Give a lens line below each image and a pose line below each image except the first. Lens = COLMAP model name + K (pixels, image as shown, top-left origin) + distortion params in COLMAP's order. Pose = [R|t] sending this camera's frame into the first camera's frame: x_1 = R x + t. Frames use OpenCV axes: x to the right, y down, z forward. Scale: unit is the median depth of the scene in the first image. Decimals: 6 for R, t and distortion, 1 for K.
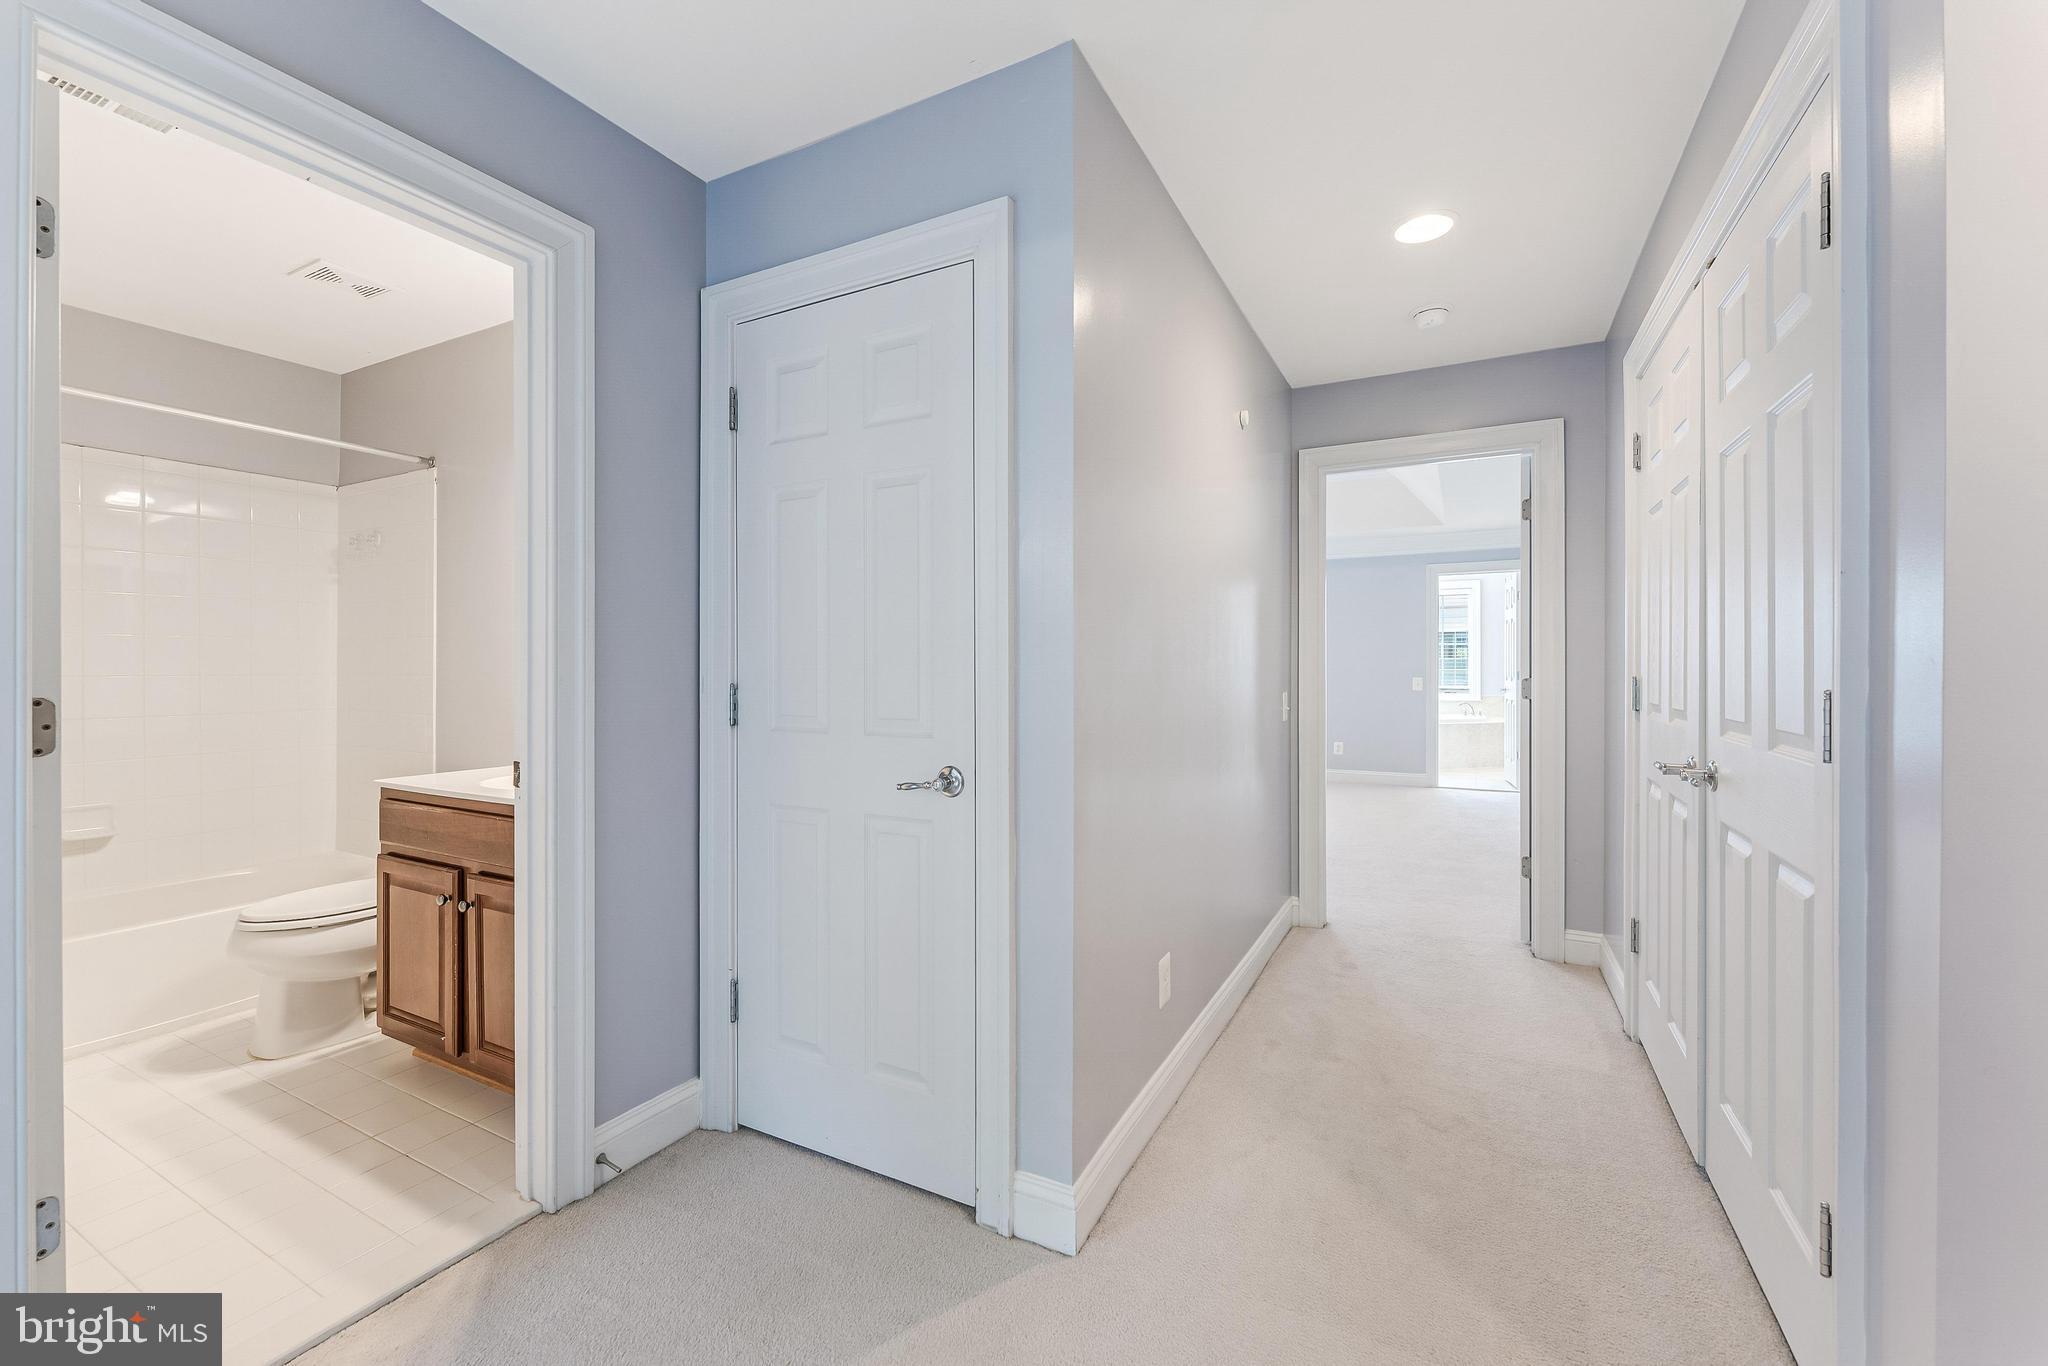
lens RADIAL K [[824.5, 0, 1049.2], [0, 824.5, 672.1], [0, 0, 1]] dist [0.001656, -0.000701]
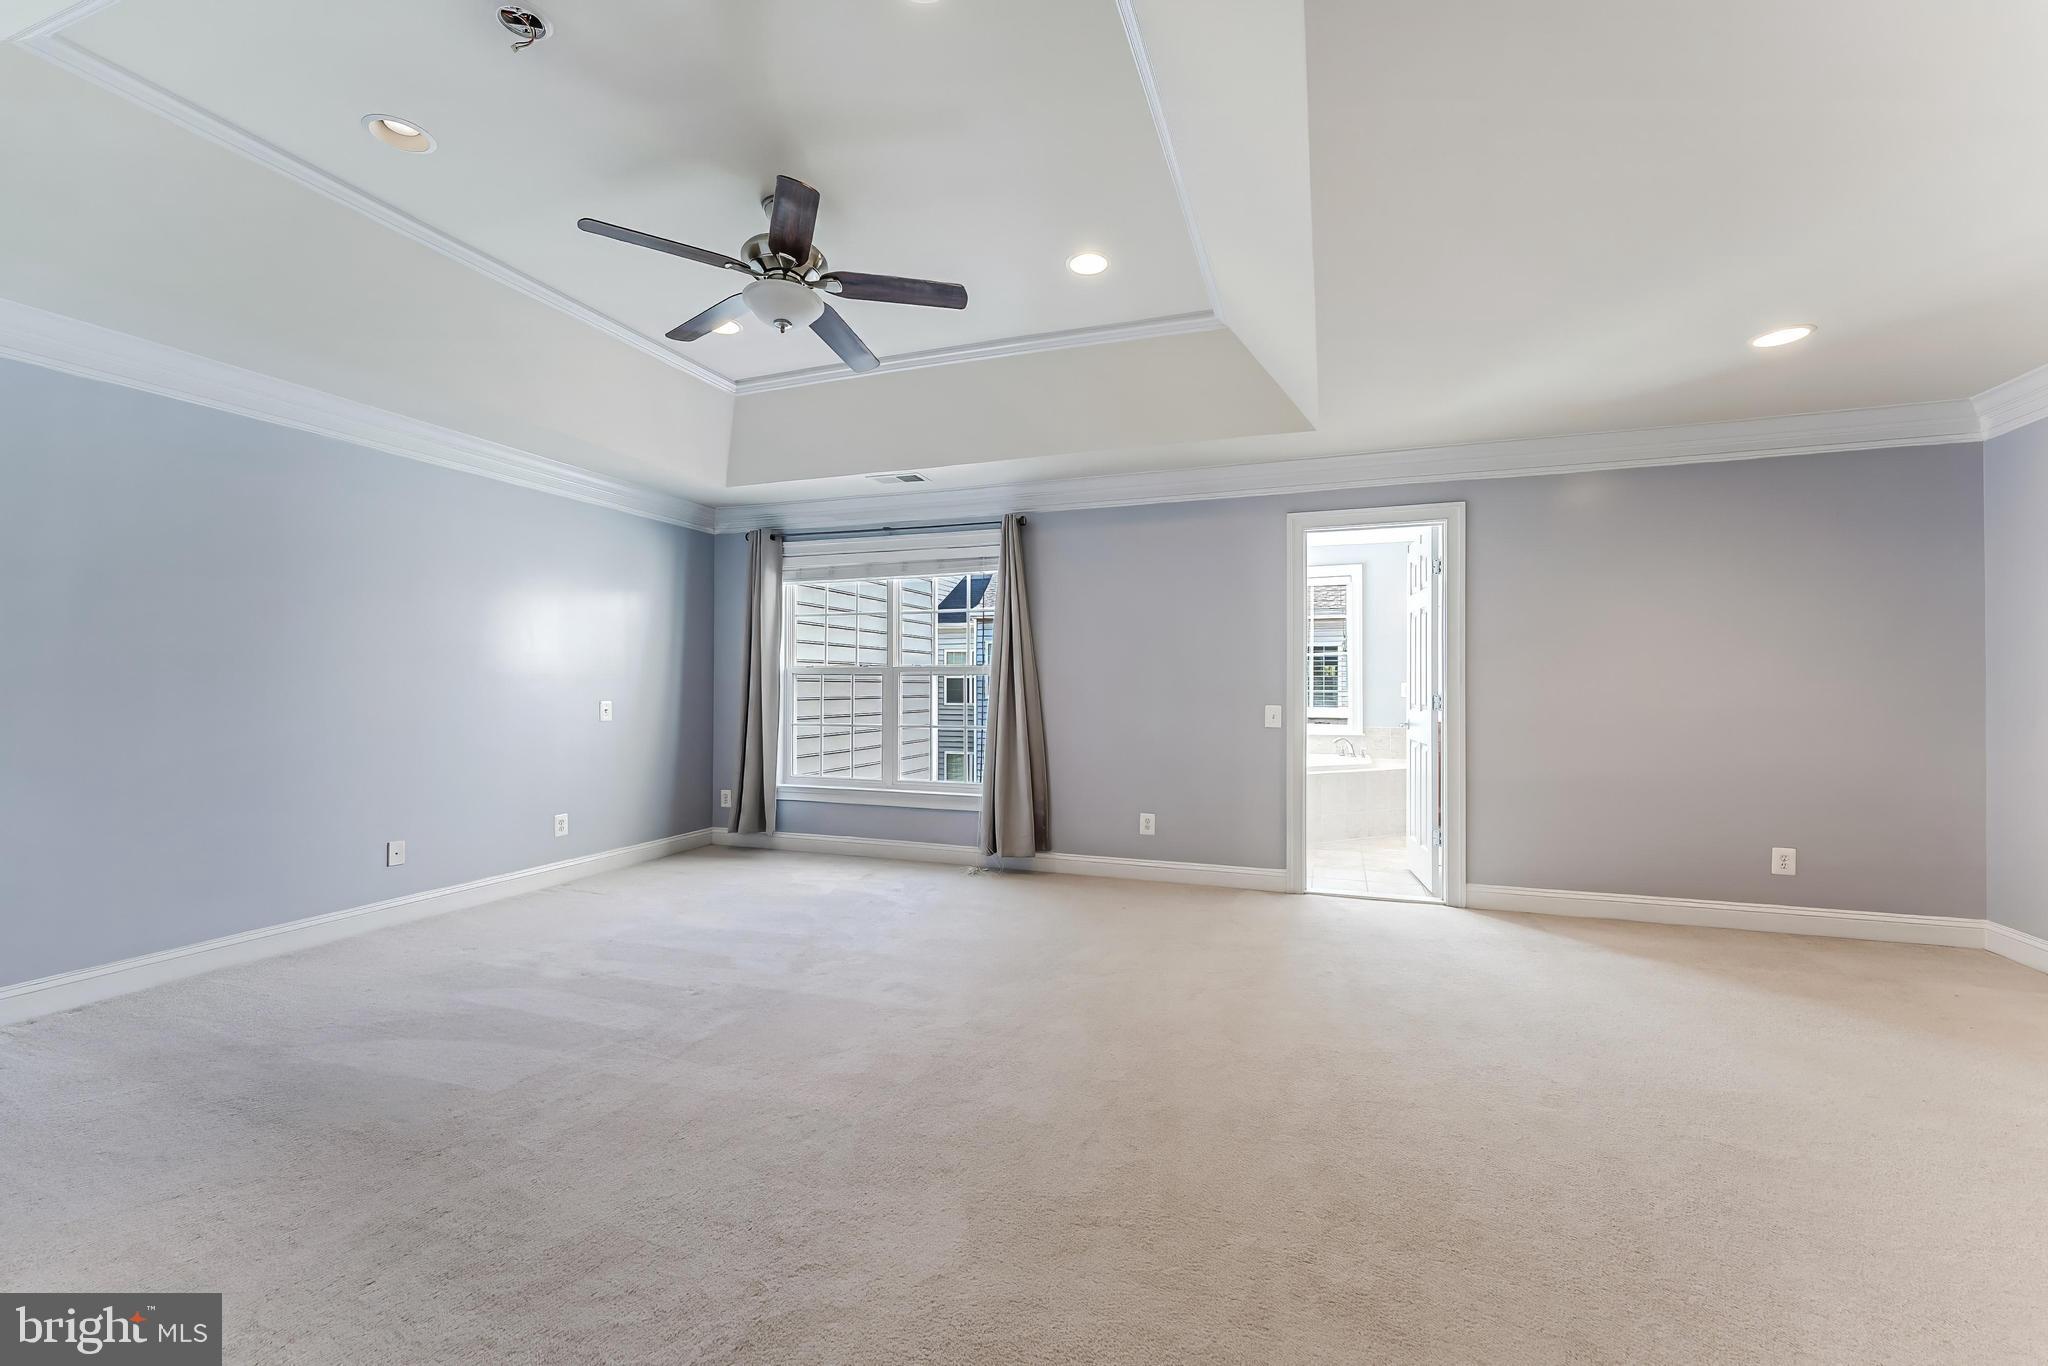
lens RADIAL K [[824.5, 0, 1038.4], [0, 824.5, 680.4], [0, 0, 1]] dist [0.001656, -0.000701]
pose [[0.991940, 0.004204, 0.126641, 0.455828], [-0.002514, 0.999906, -0.013500, -0.006311], [-0.126685, 0.013073, 0.991857, 0.966540]]
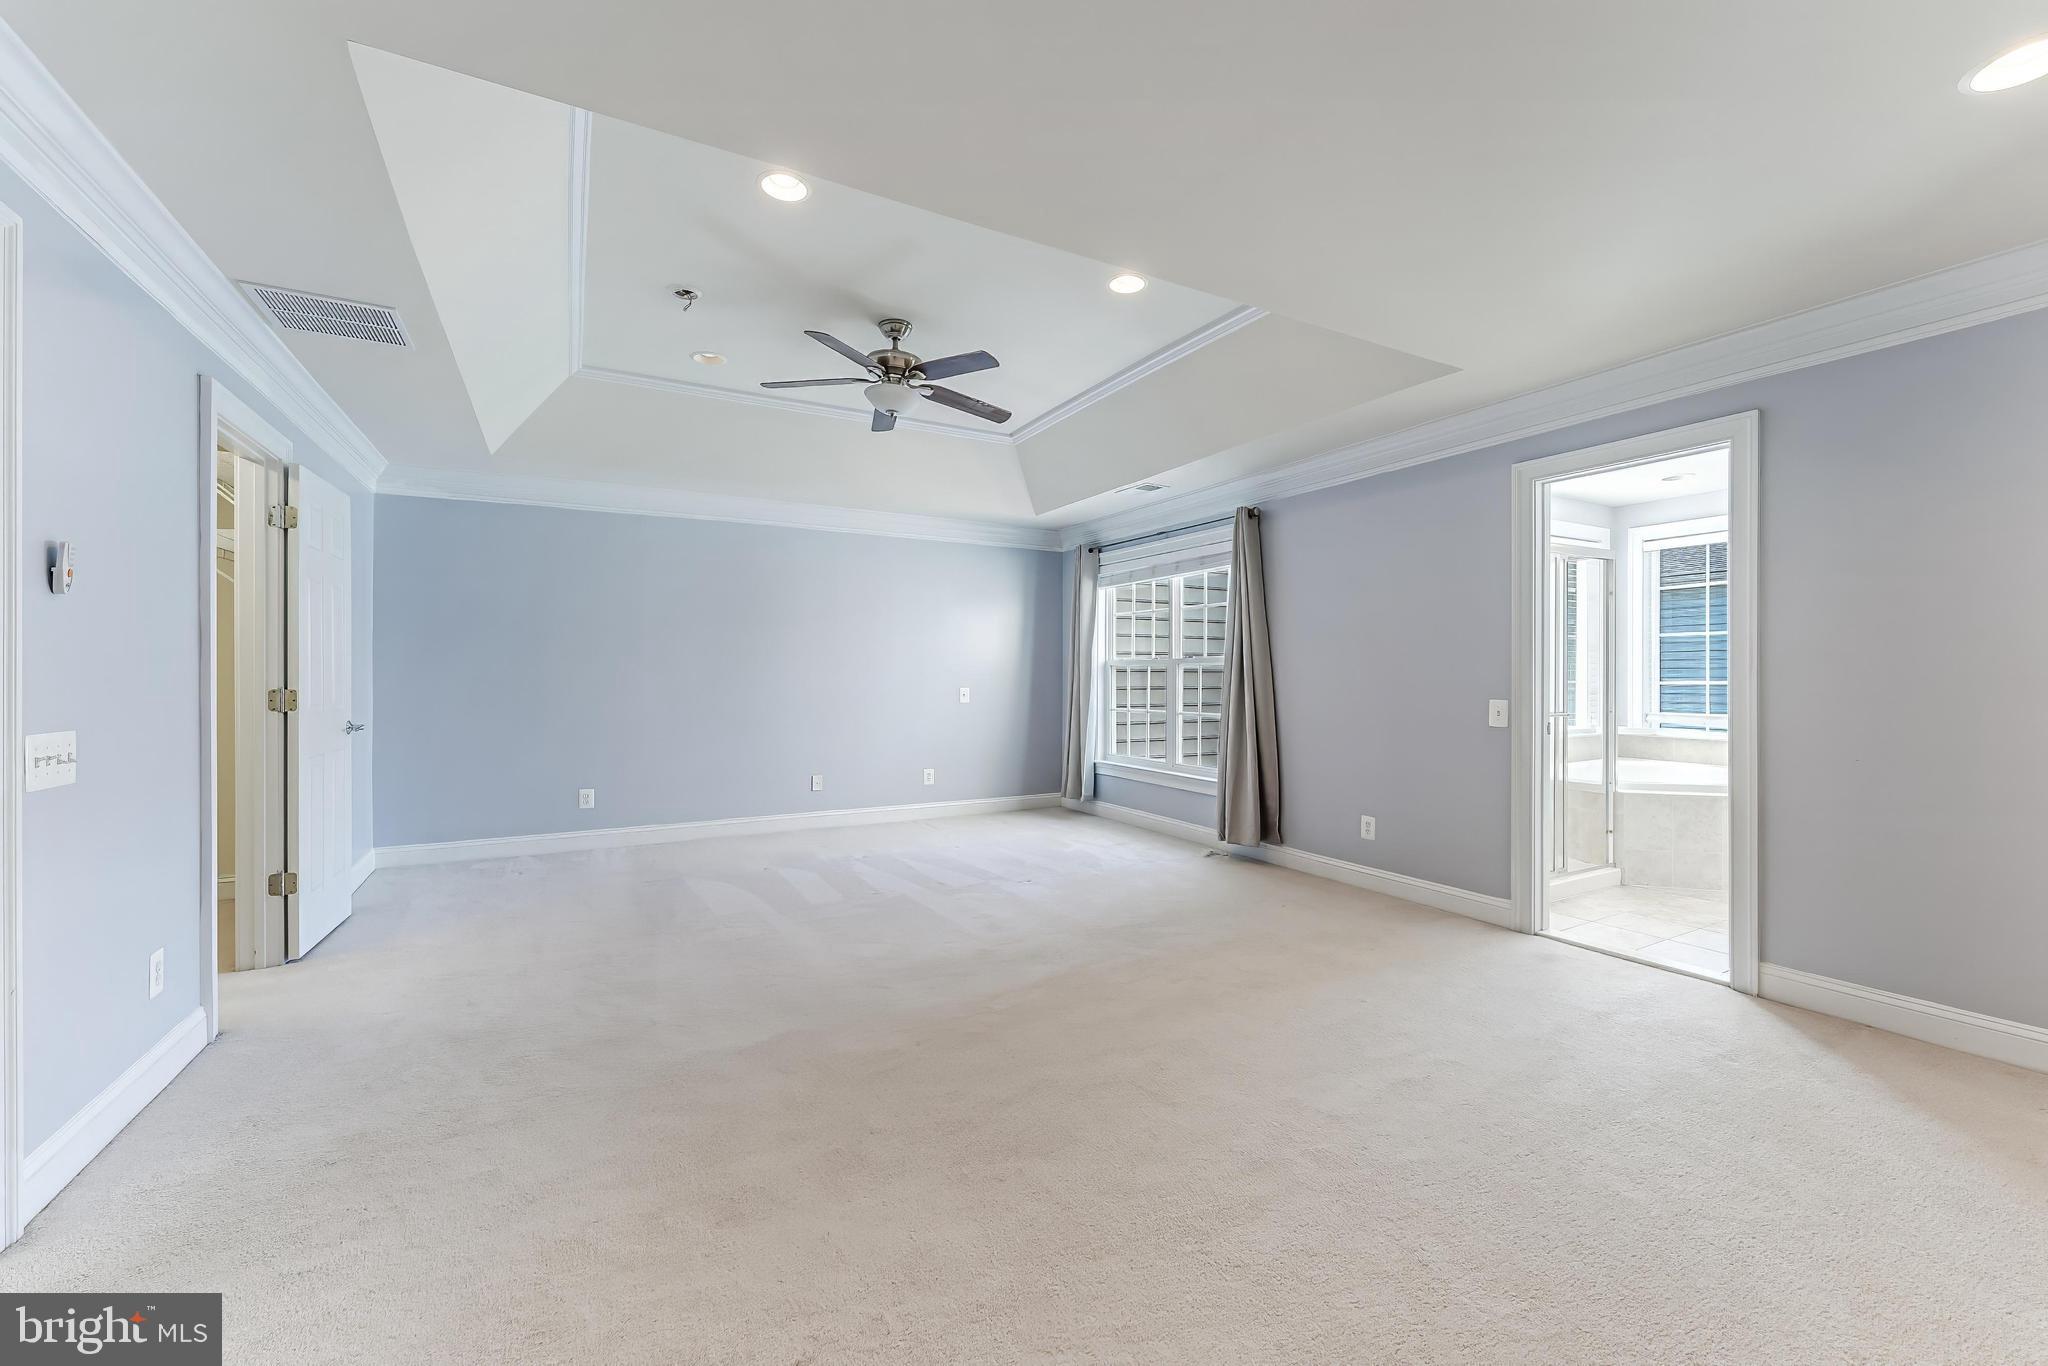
lens RADIAL K [[824.5, 0, 1041.2], [0, 824.5, 678.0], [0, 0, 1]] dist [0.001656, -0.000701]
pose [[0.832912, 0.003680, -0.553393, 1.088089], [-0.006087, 0.999978, -0.002510, -0.007688], [0.553372, 0.005459, 0.832916, 0.986714]]
